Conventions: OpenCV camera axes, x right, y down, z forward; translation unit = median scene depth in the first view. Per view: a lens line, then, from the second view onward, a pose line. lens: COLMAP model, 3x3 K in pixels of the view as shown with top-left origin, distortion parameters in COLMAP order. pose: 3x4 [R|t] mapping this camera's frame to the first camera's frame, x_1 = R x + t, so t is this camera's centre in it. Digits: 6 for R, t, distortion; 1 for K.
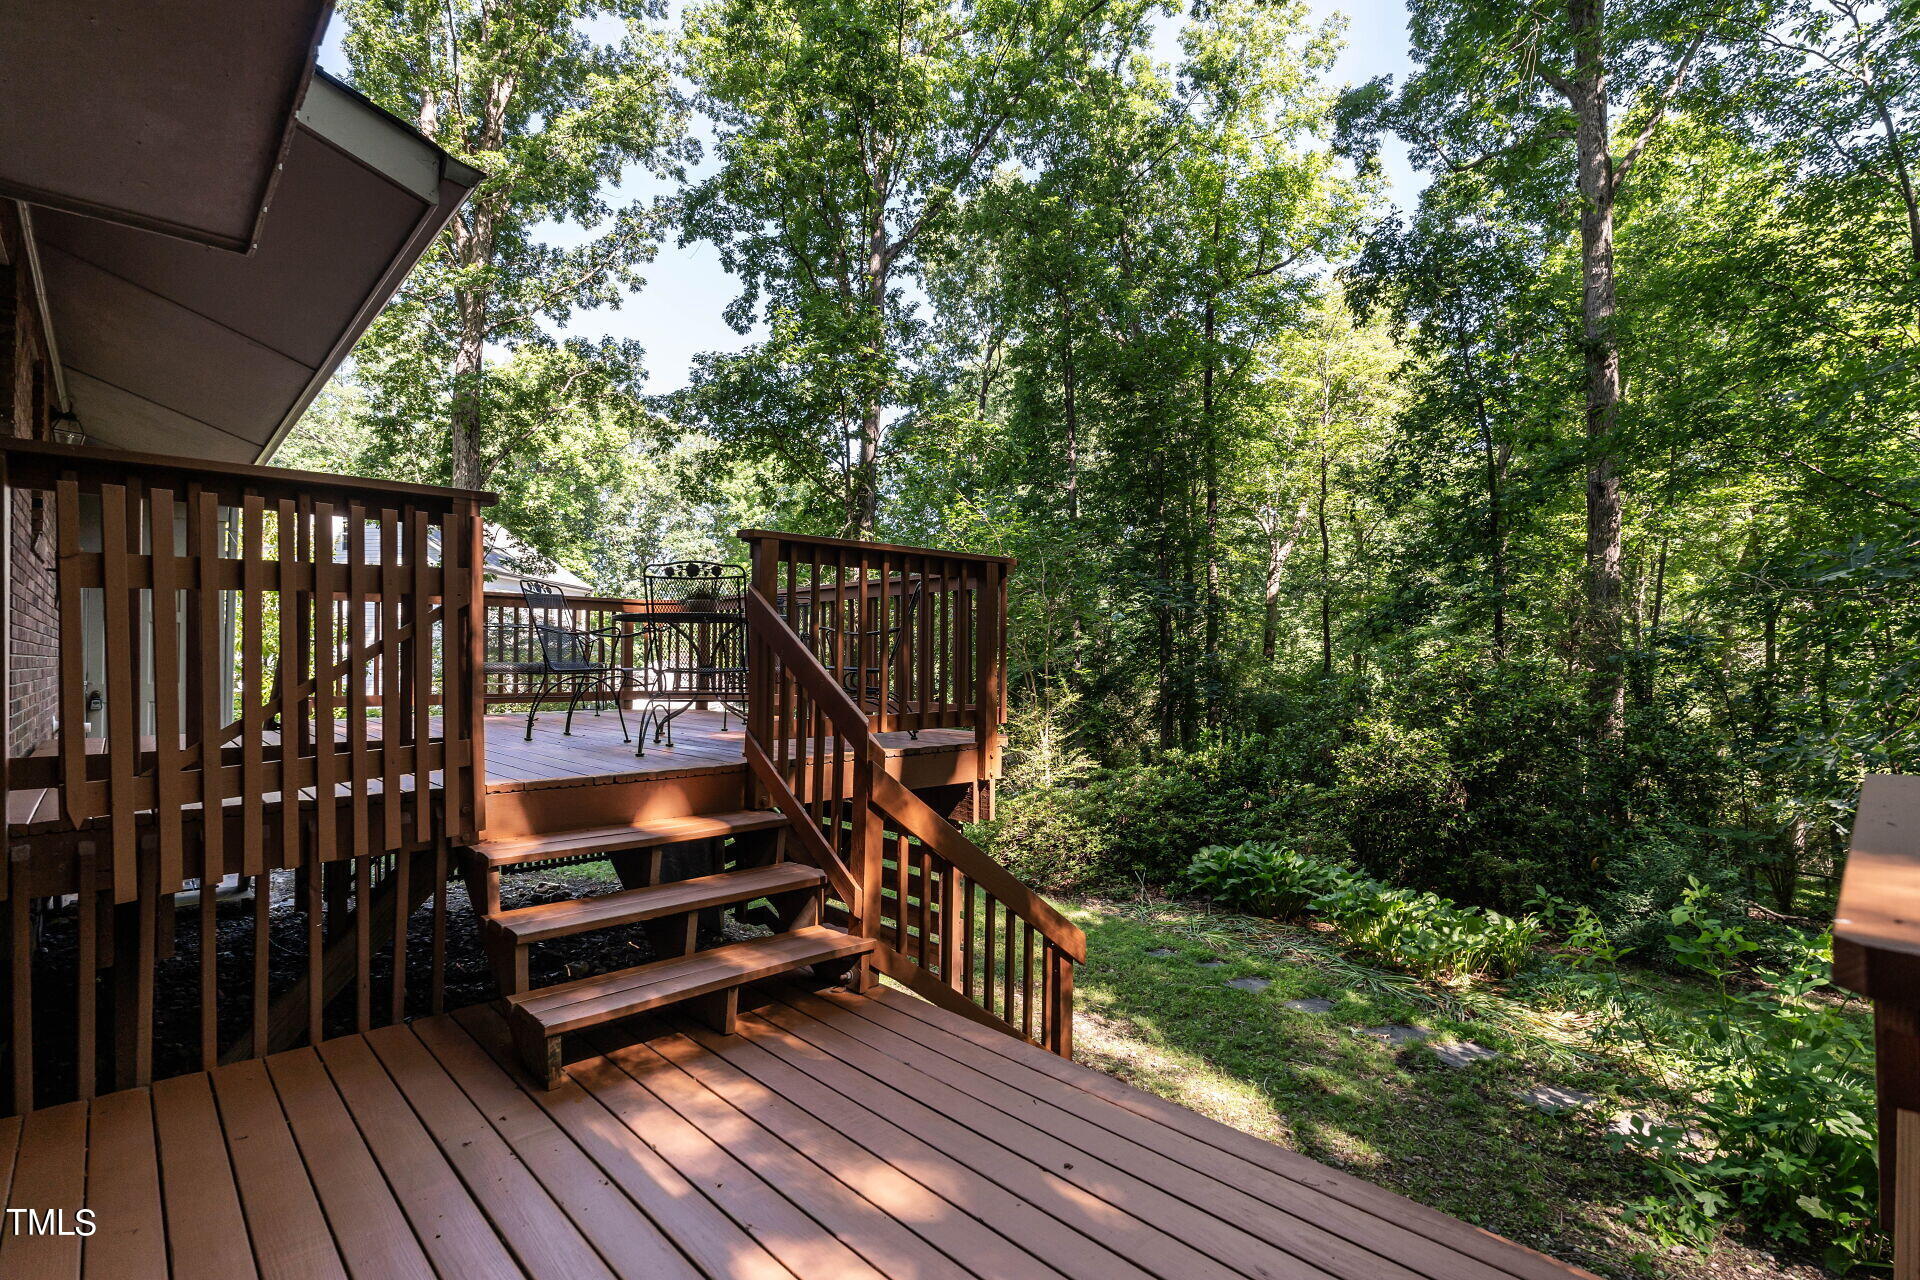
lens RADIAL K [[914.6, 0, 956.1], [0, 914.6, 648.4], [0, 0, 1]] dist [-0.000666, -0.000886]
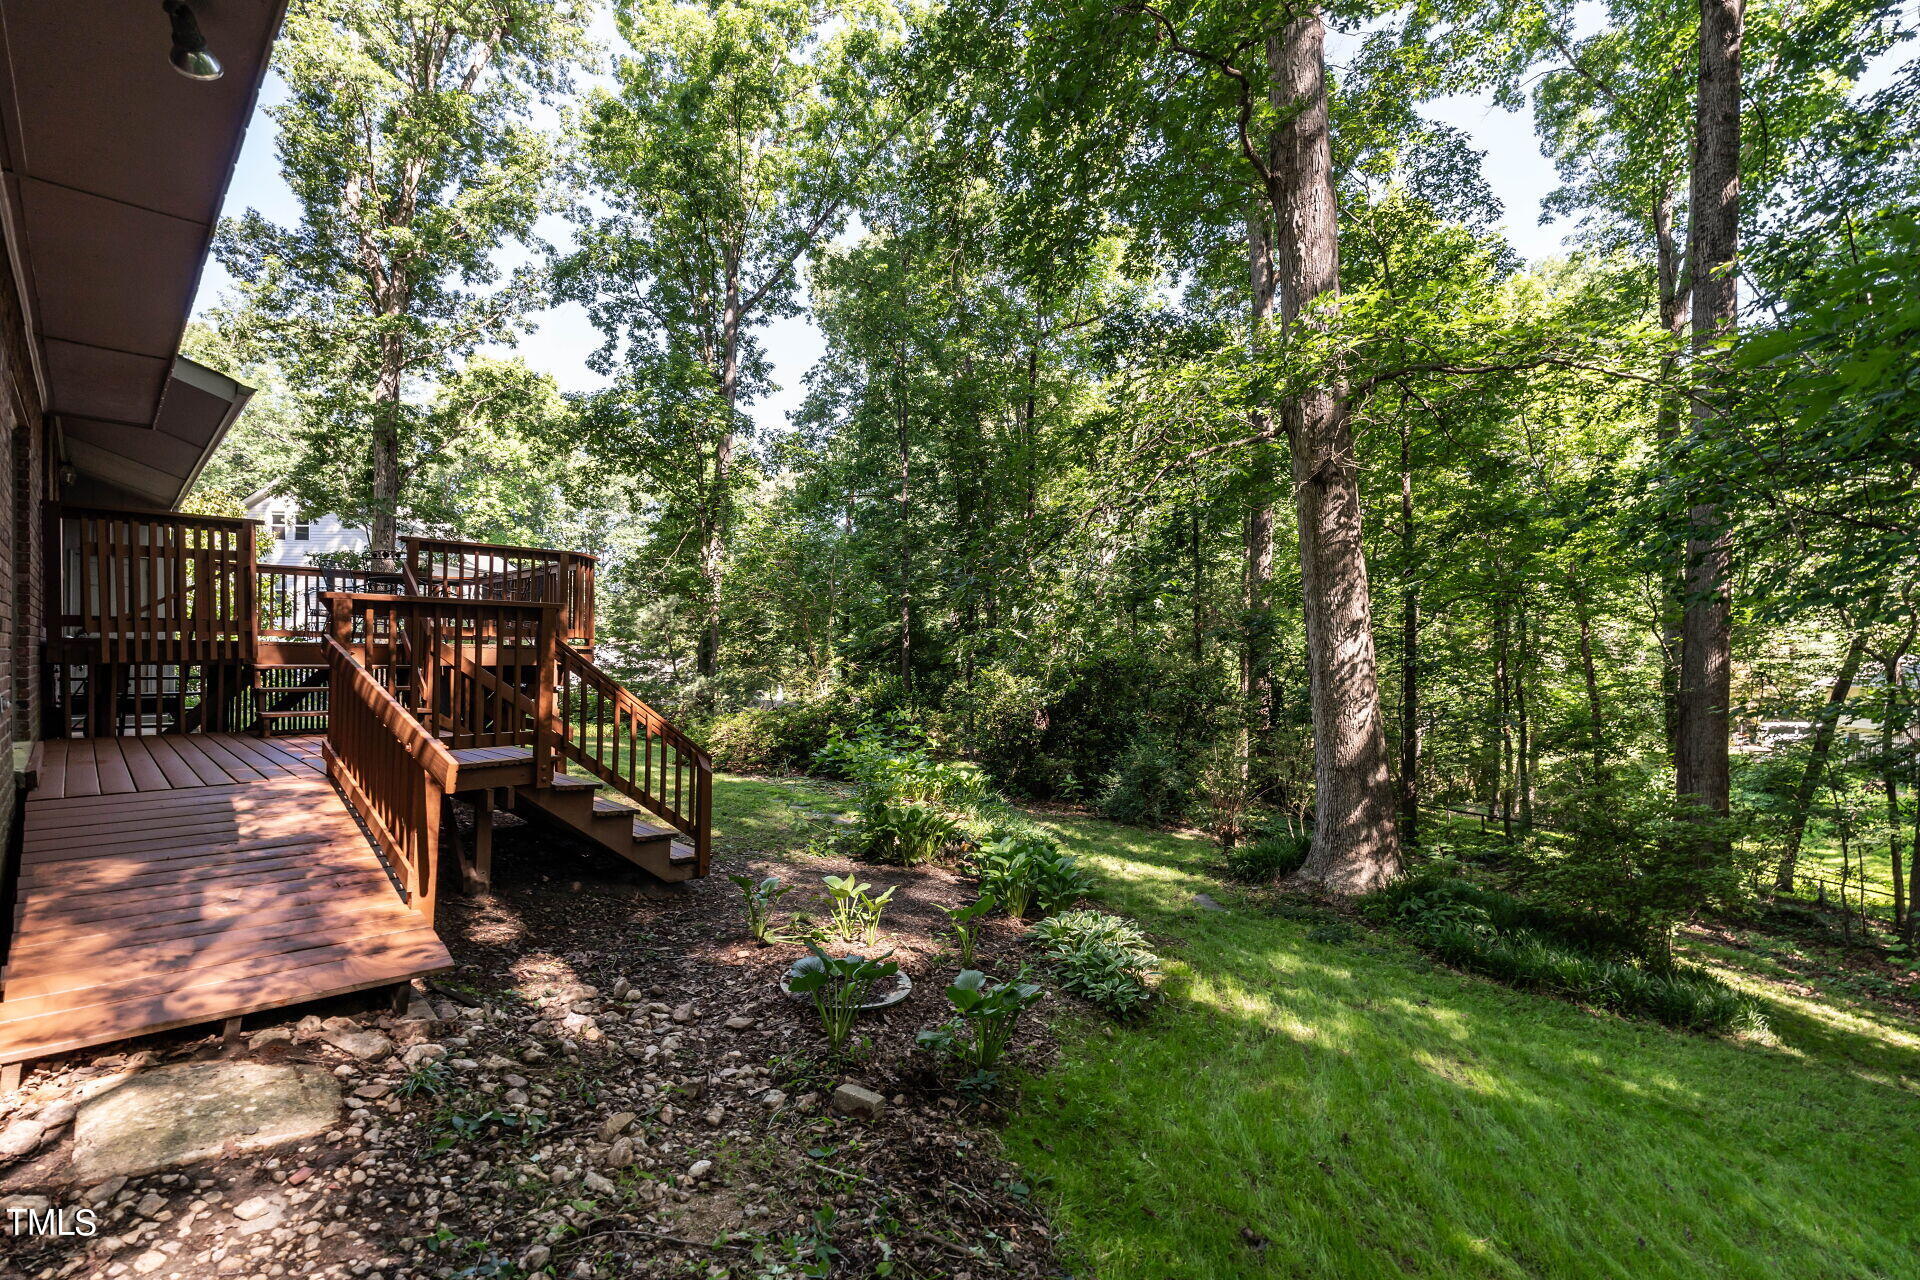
lens RADIAL K [[864.0, 0, 963.4], [0, 864.0, 659.5], [0, 0, 1]] dist [-0.003955, 0.000498]
pose [[0.998604, 0.010434, 0.051773, 0.176633], [-0.011399, 0.999766, 0.018379, 0.019374], [-0.051569, -0.018943, 0.998490, -0.197868]]
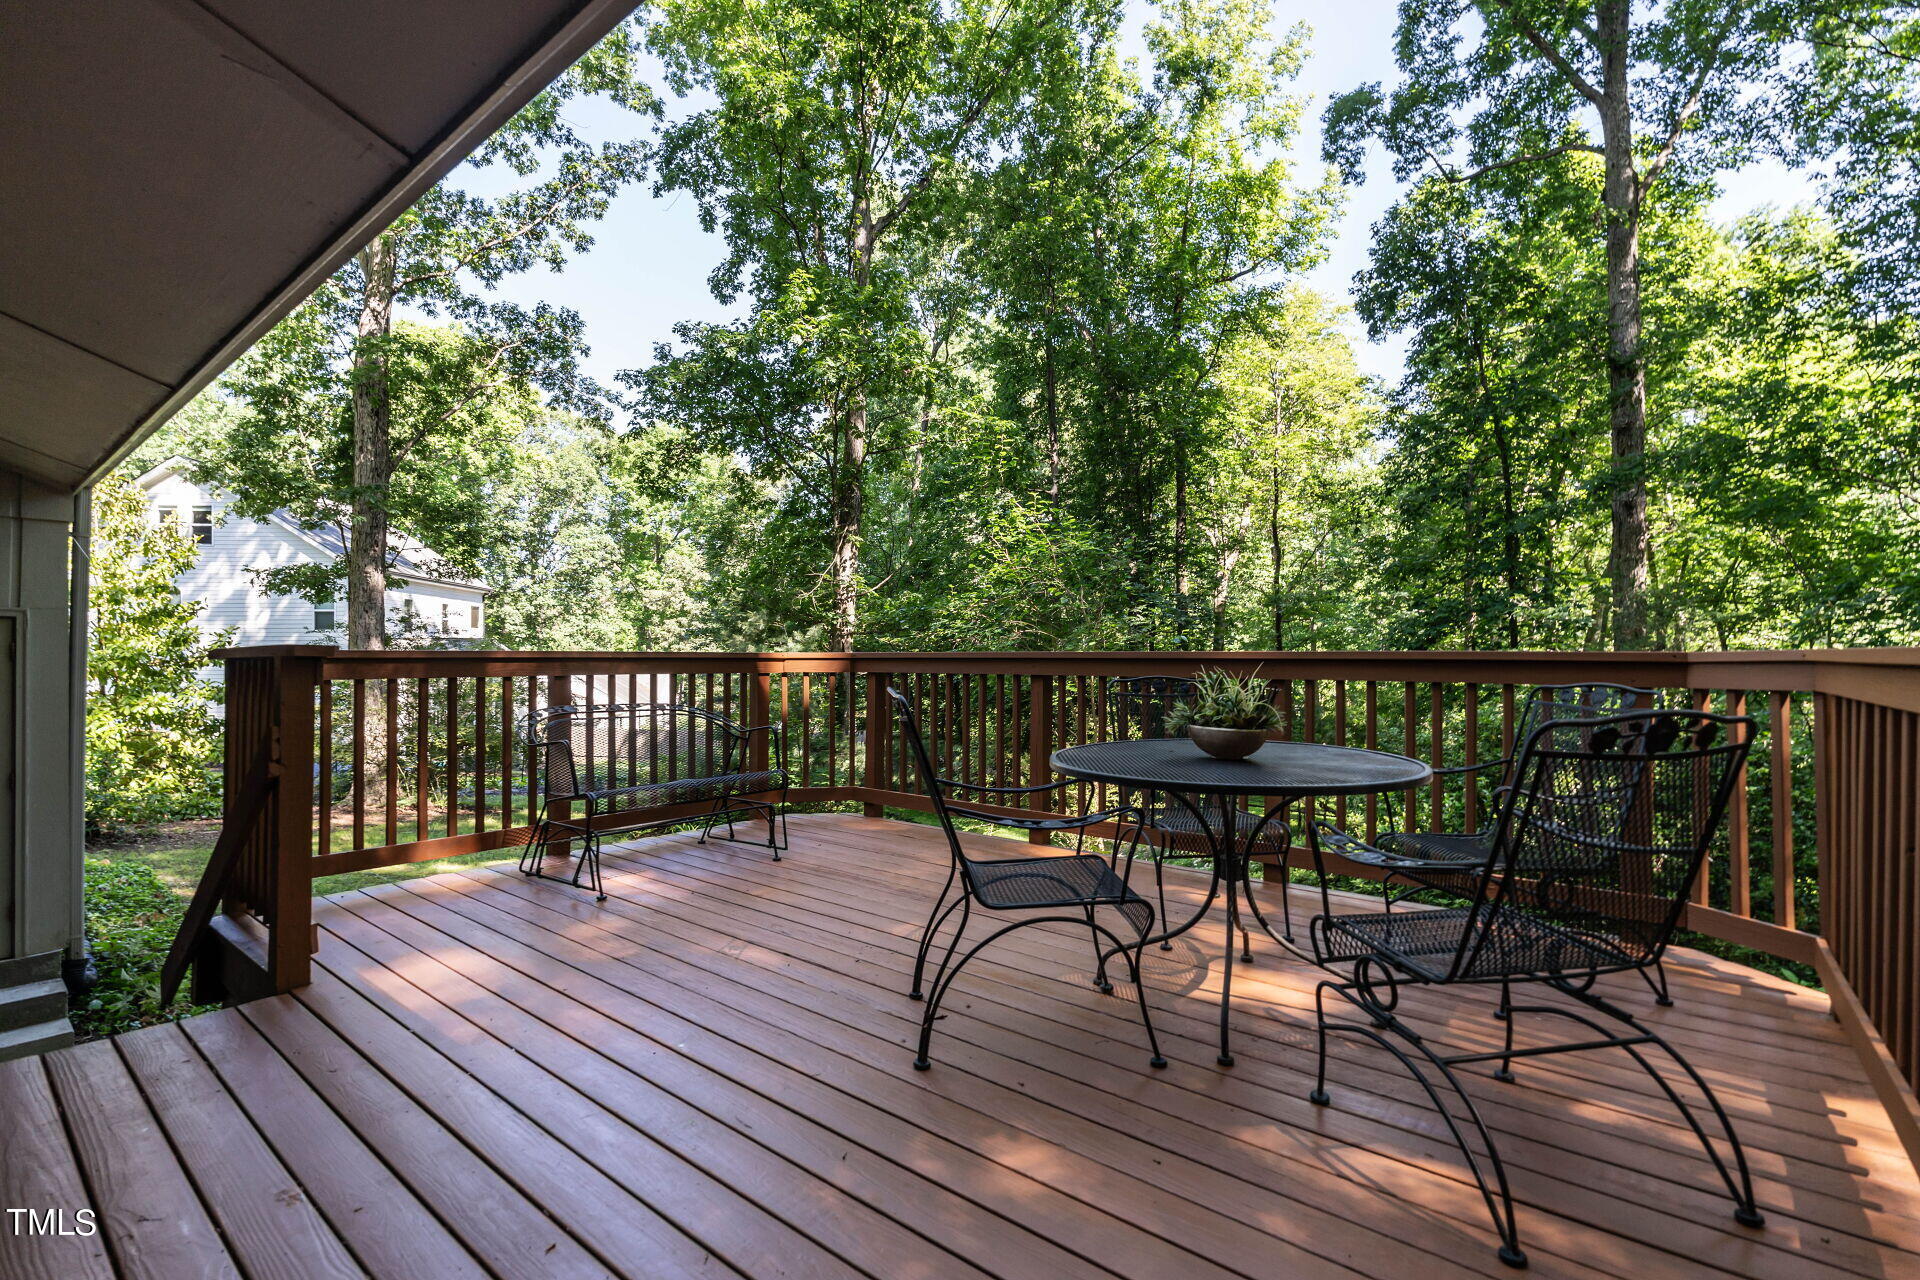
lens RADIAL K [[864.0, 0, 957.8], [0, 864.0, 654.3], [0, 0, 1]] dist [-0.003955, 0.000498]
pose [[0.989119, -0.004216, 0.147060, -0.119854], [0.001889, 0.999871, 0.015963, -0.023137], [-0.147108, -0.015512, 0.988999, 0.136255]]
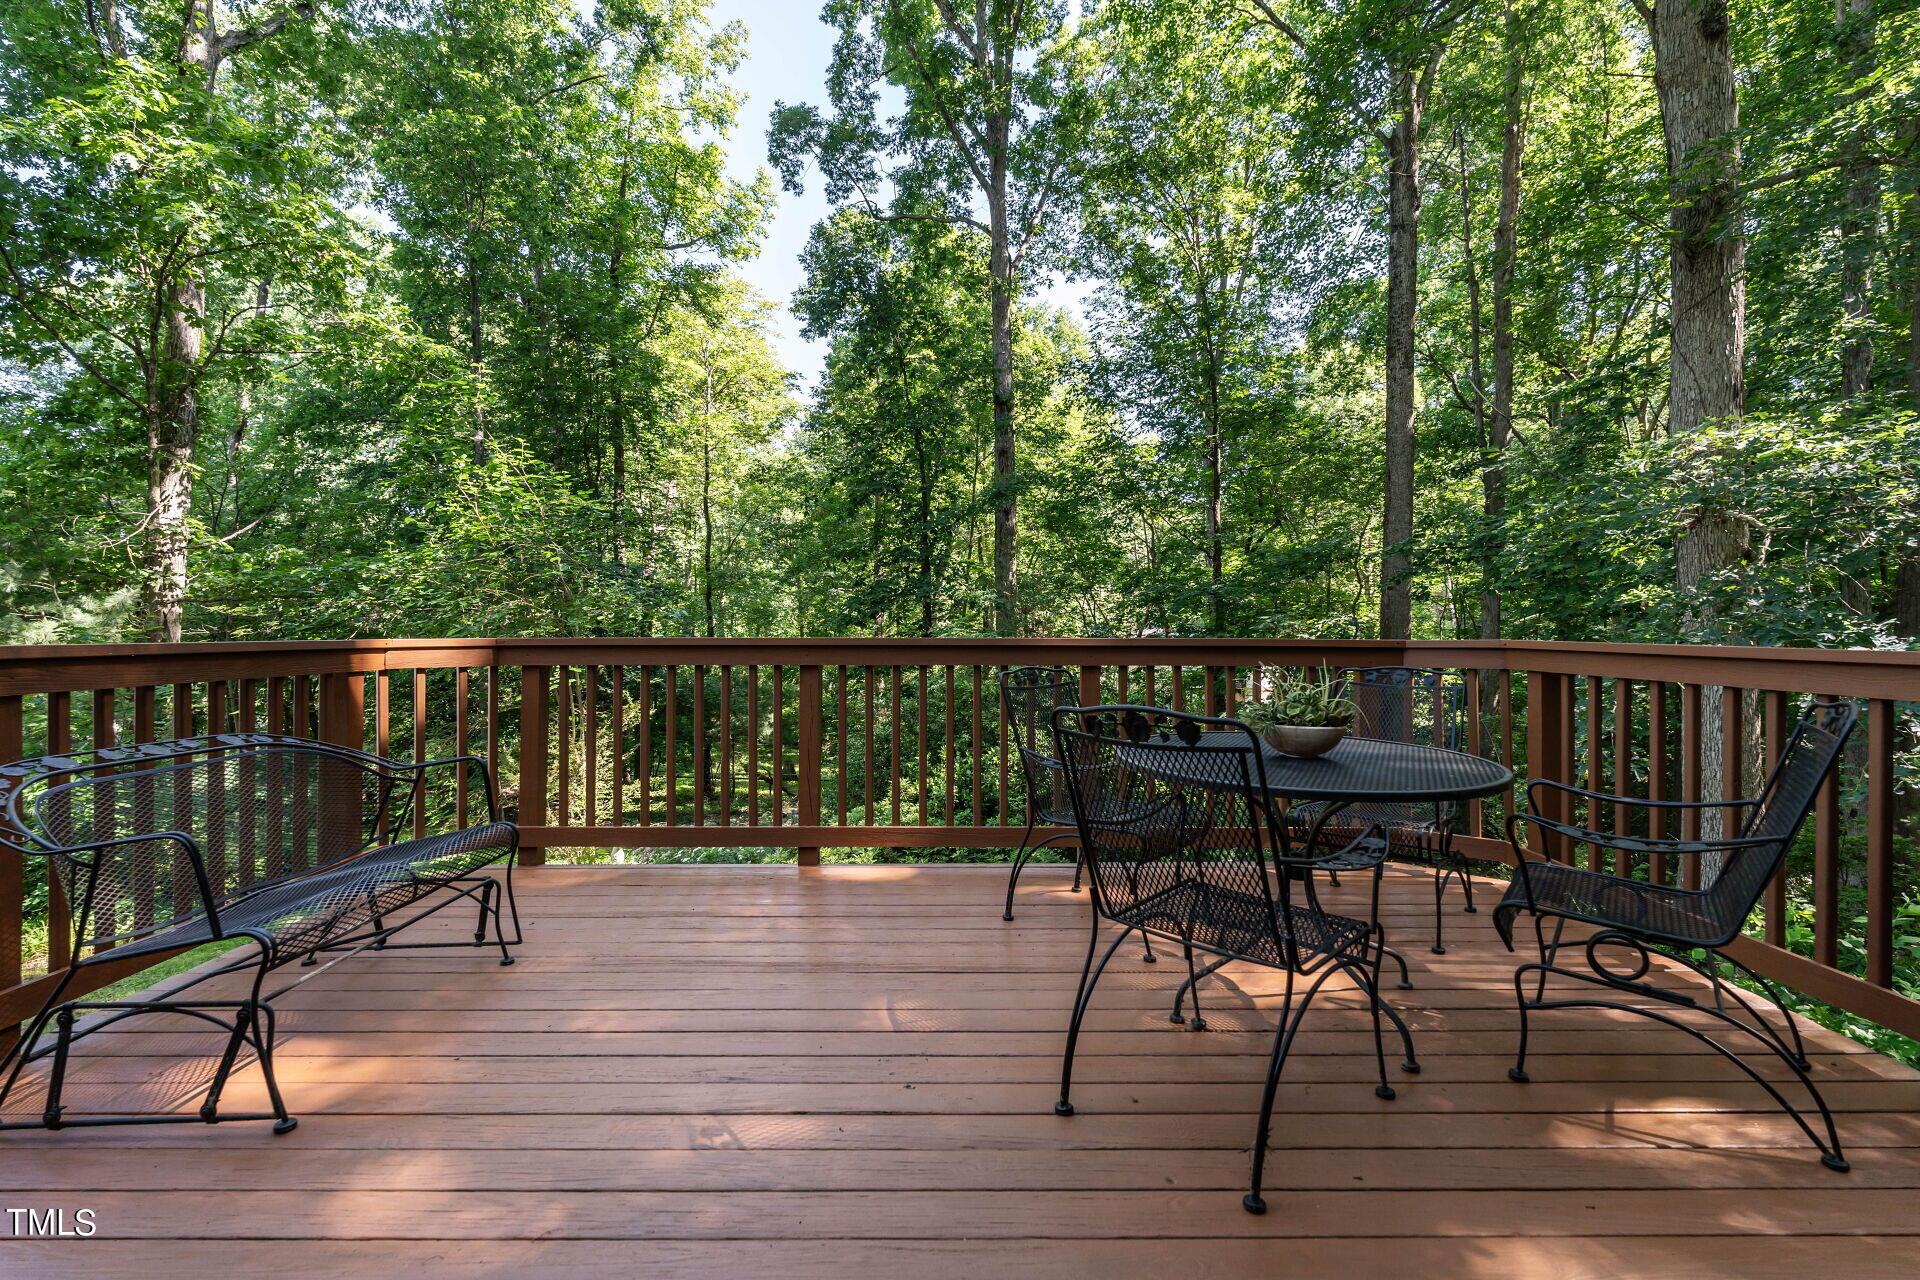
lens RADIAL K [[864.0, 0, 953.5], [0, 864.0, 616.2], [0, 0, 1]] dist [-0.003955, 0.000498]
pose [[0.674875, 0.008629, 0.737881, -0.168968], [-0.011241, 0.999936, -0.001412, -0.024560], [-0.737846, -0.007342, 0.674929, 0.188706]]
